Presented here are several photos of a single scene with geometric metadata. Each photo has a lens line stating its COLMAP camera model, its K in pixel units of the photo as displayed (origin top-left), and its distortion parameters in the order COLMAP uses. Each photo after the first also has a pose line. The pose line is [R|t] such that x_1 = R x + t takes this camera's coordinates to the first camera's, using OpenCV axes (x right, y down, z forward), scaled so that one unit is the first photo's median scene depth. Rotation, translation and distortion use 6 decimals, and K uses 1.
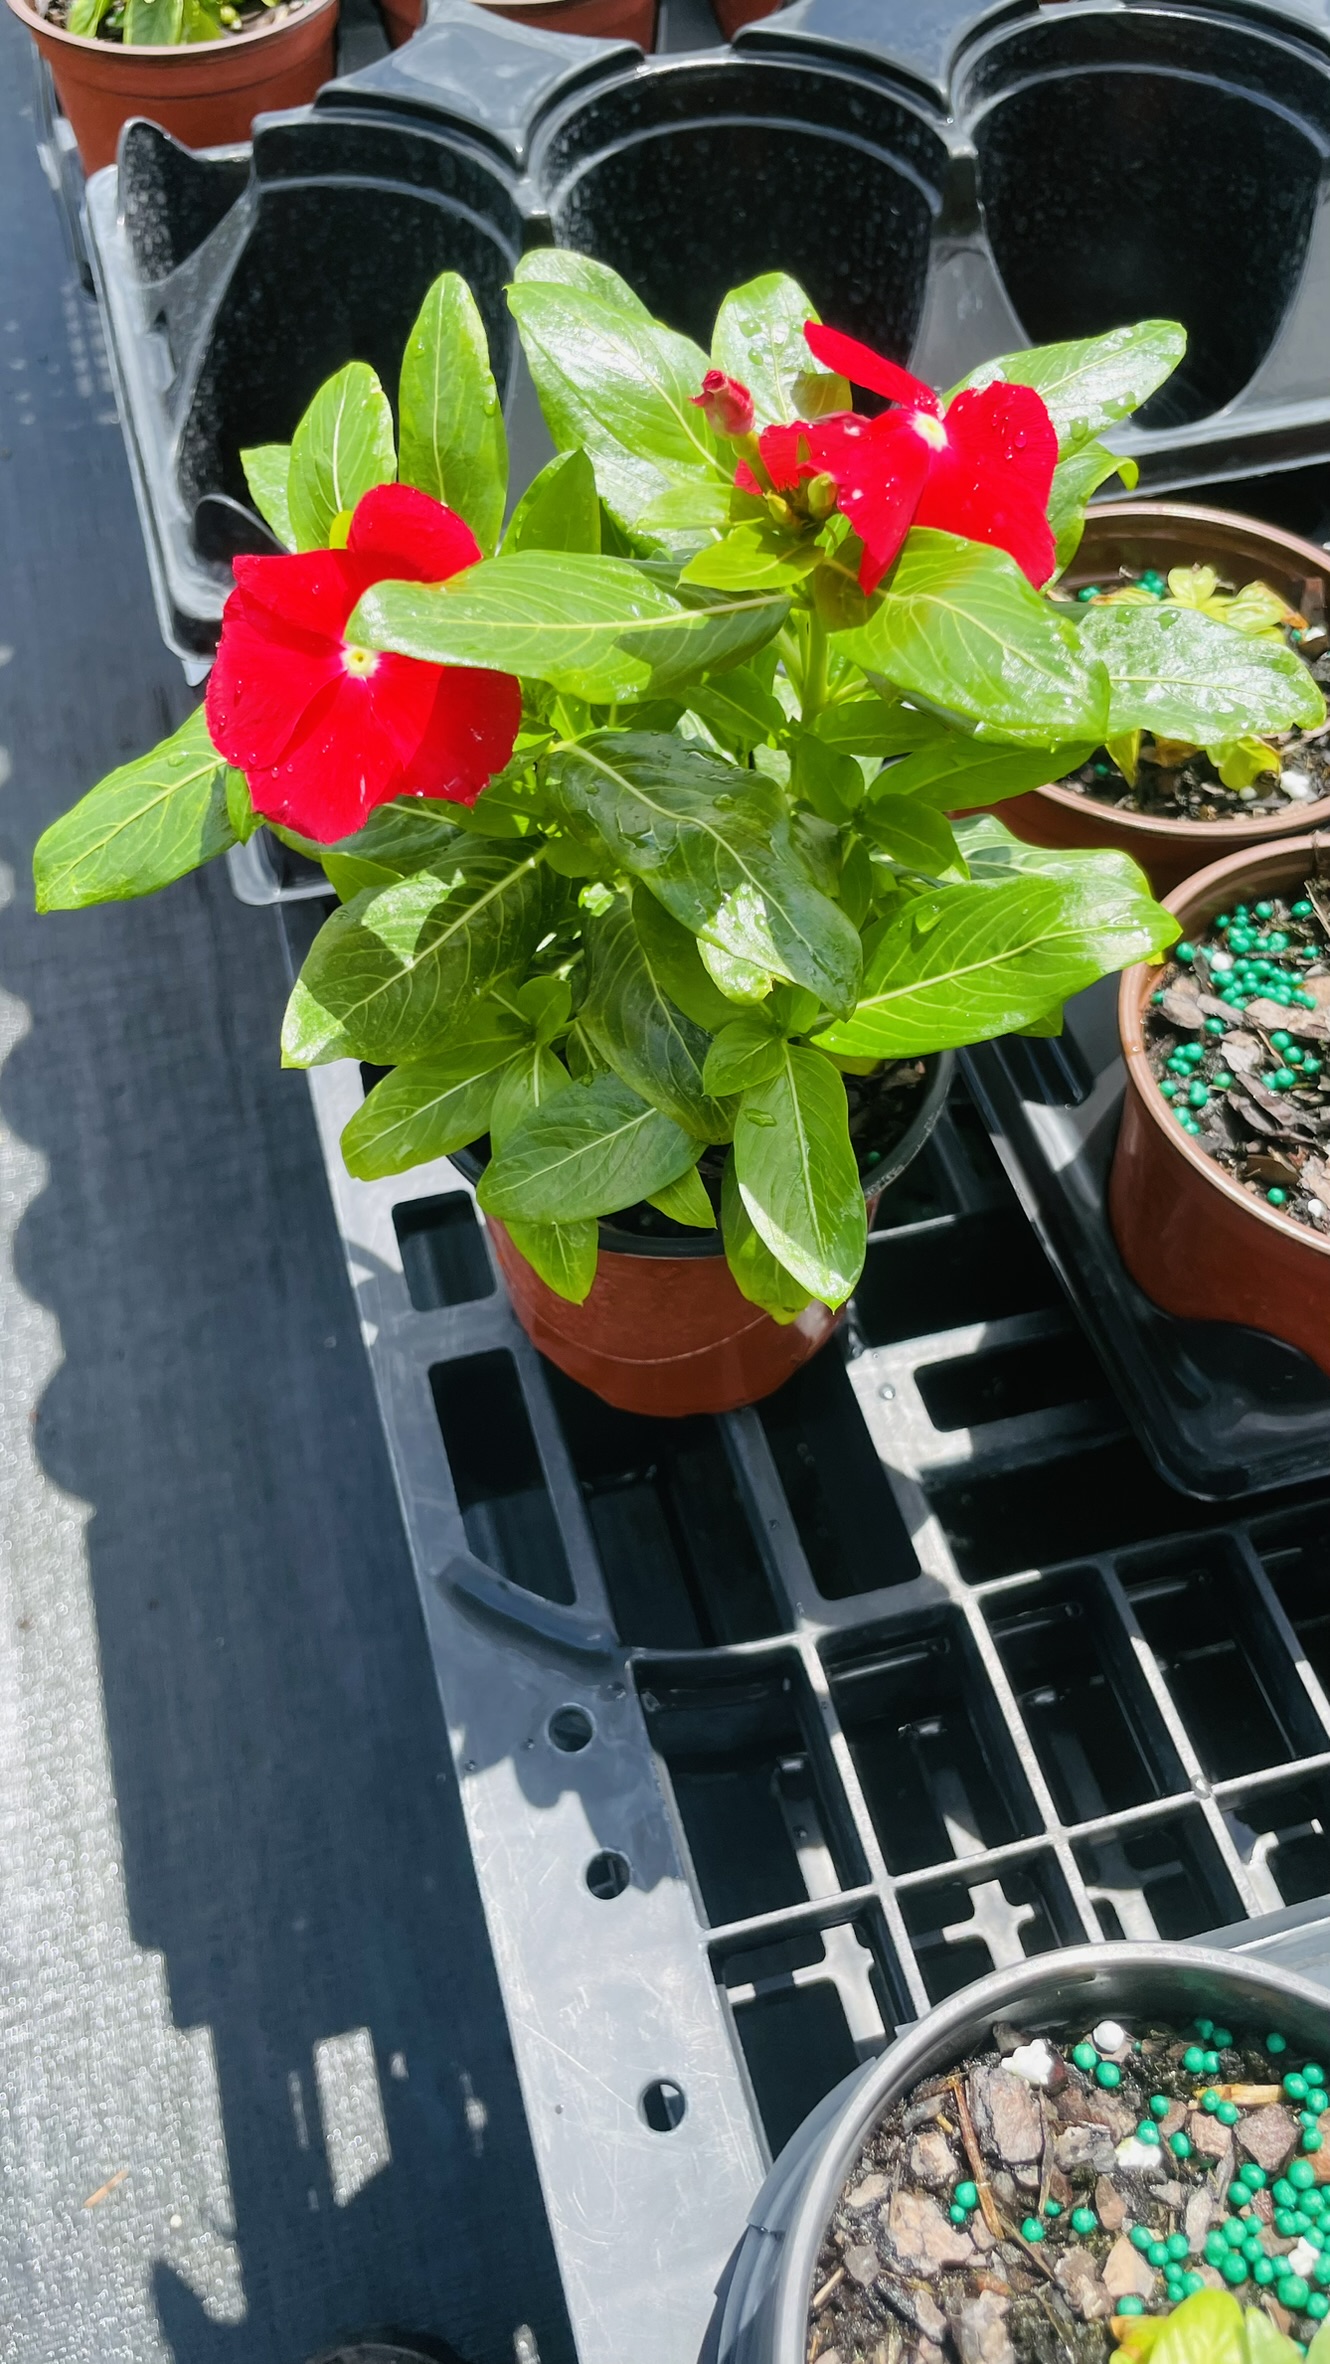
lens RADIAL K [[1919.6, 0, 677.7], [0, 1919.6, 1184.3], [0, 0, 1]] dist [0.057791, -0.123501]
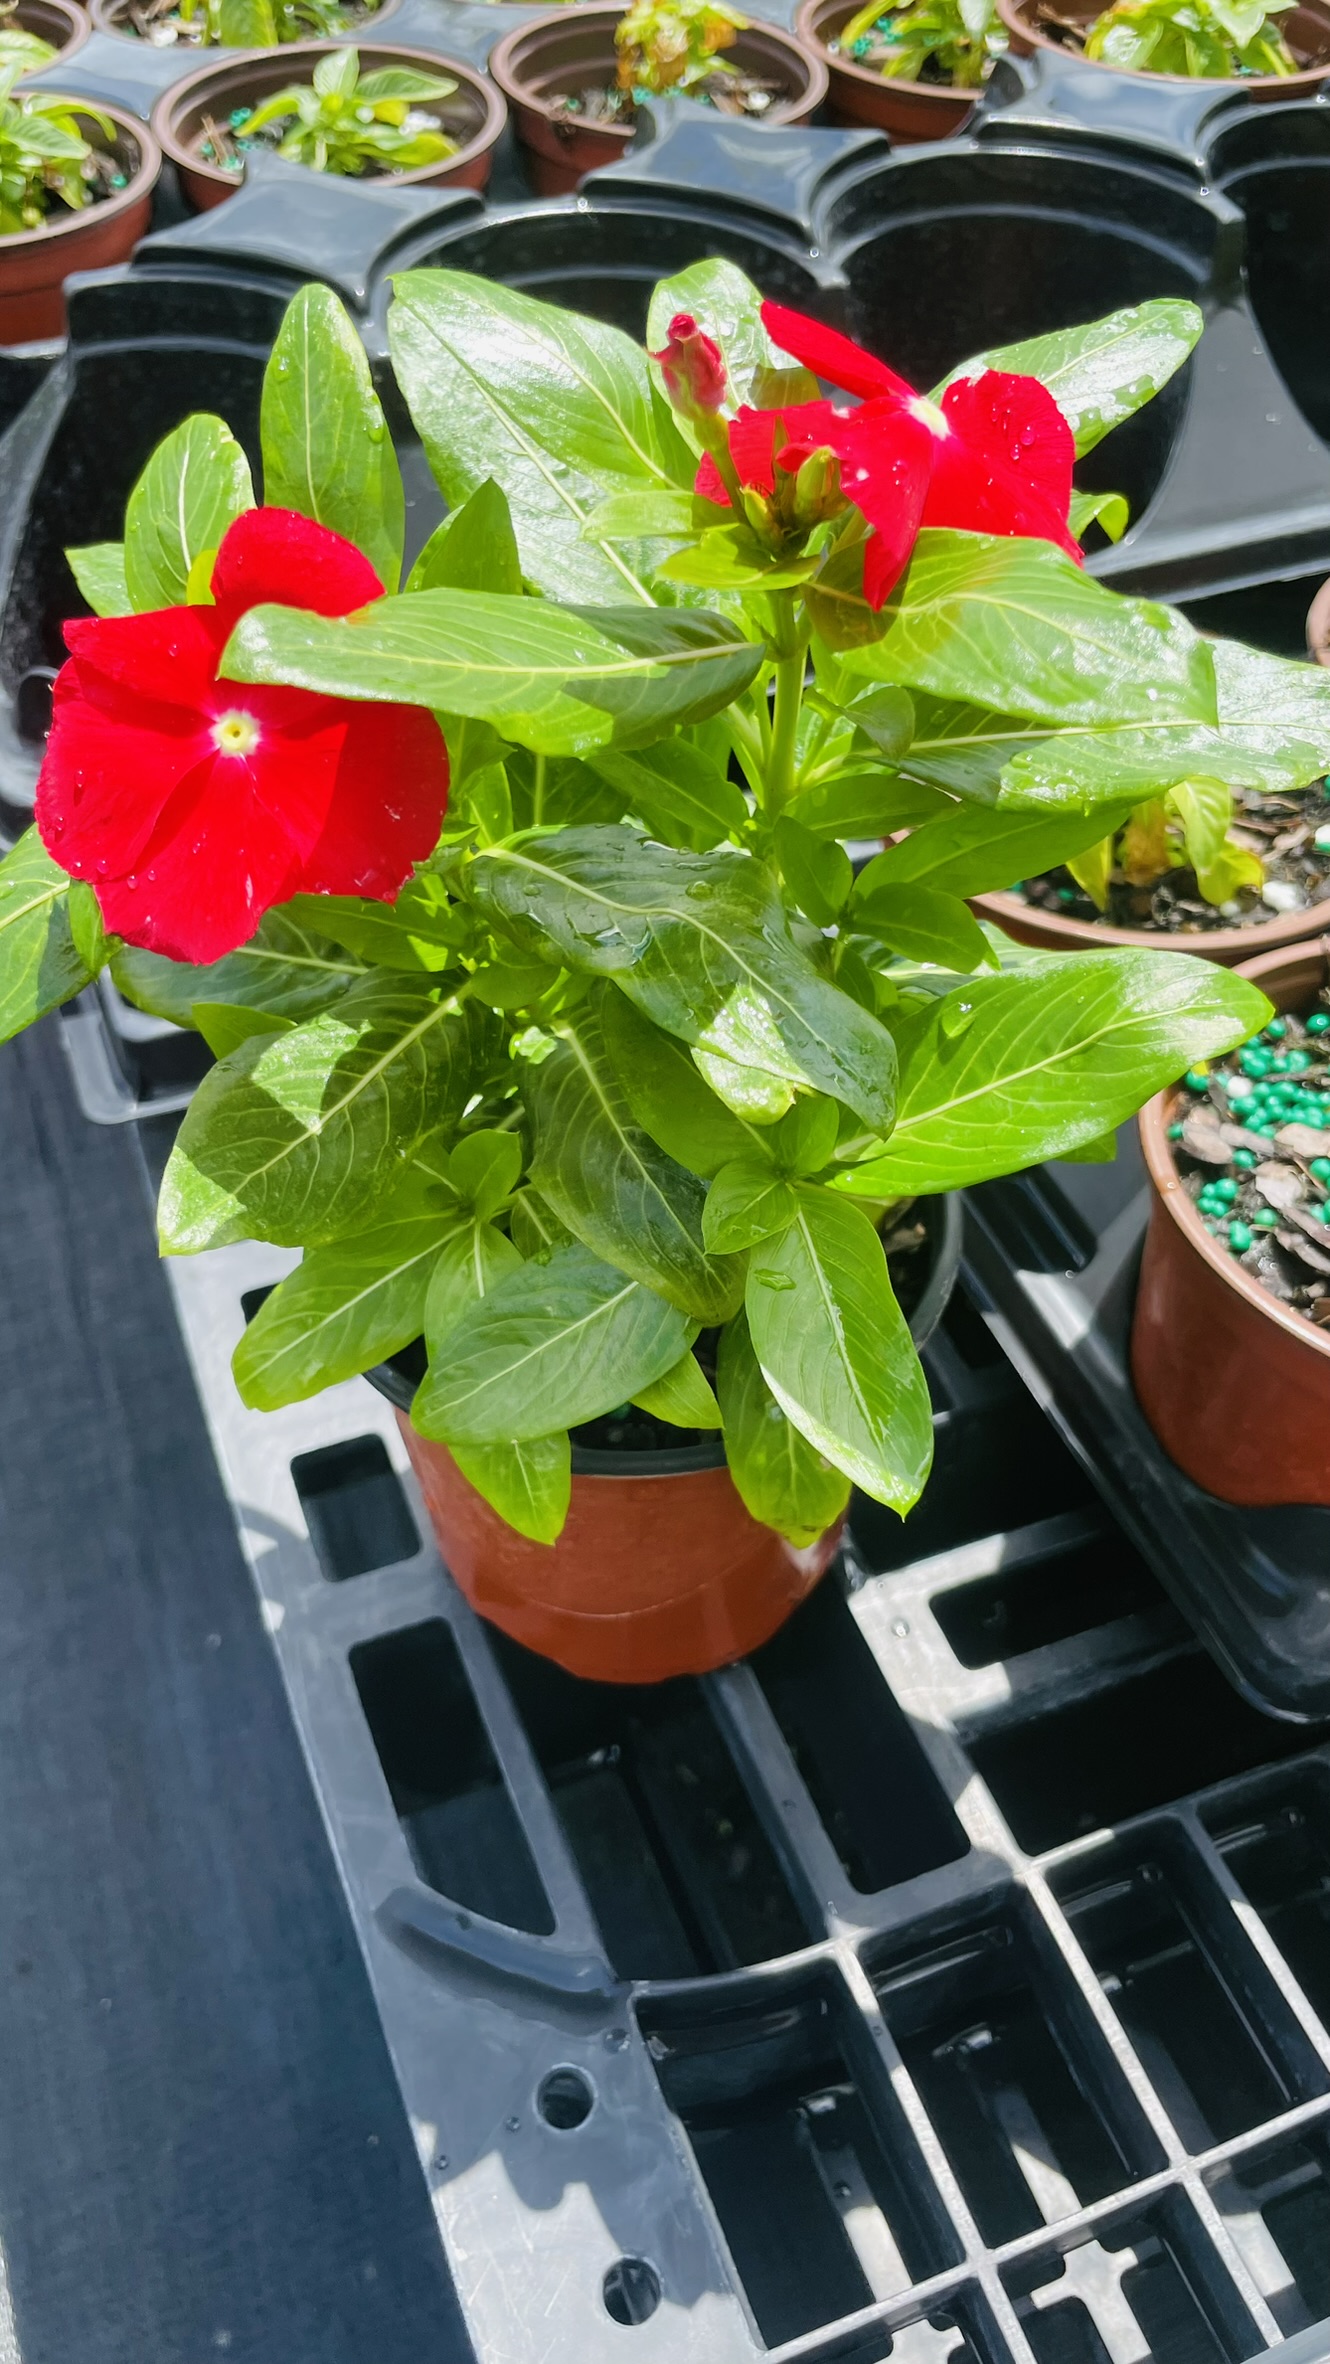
lens RADIAL K [[1919.6, 0, 677.7], [0, 1919.6, 1184.3], [0, 0, 1]] dist [0.057791, -0.123501]
pose [[0.994107, -0.076965, 0.076344, -0.040902], [0.086474, 0.987699, -0.130282, 0.019789], [-0.065378, 0.136116, 0.988533, 0.162272]]
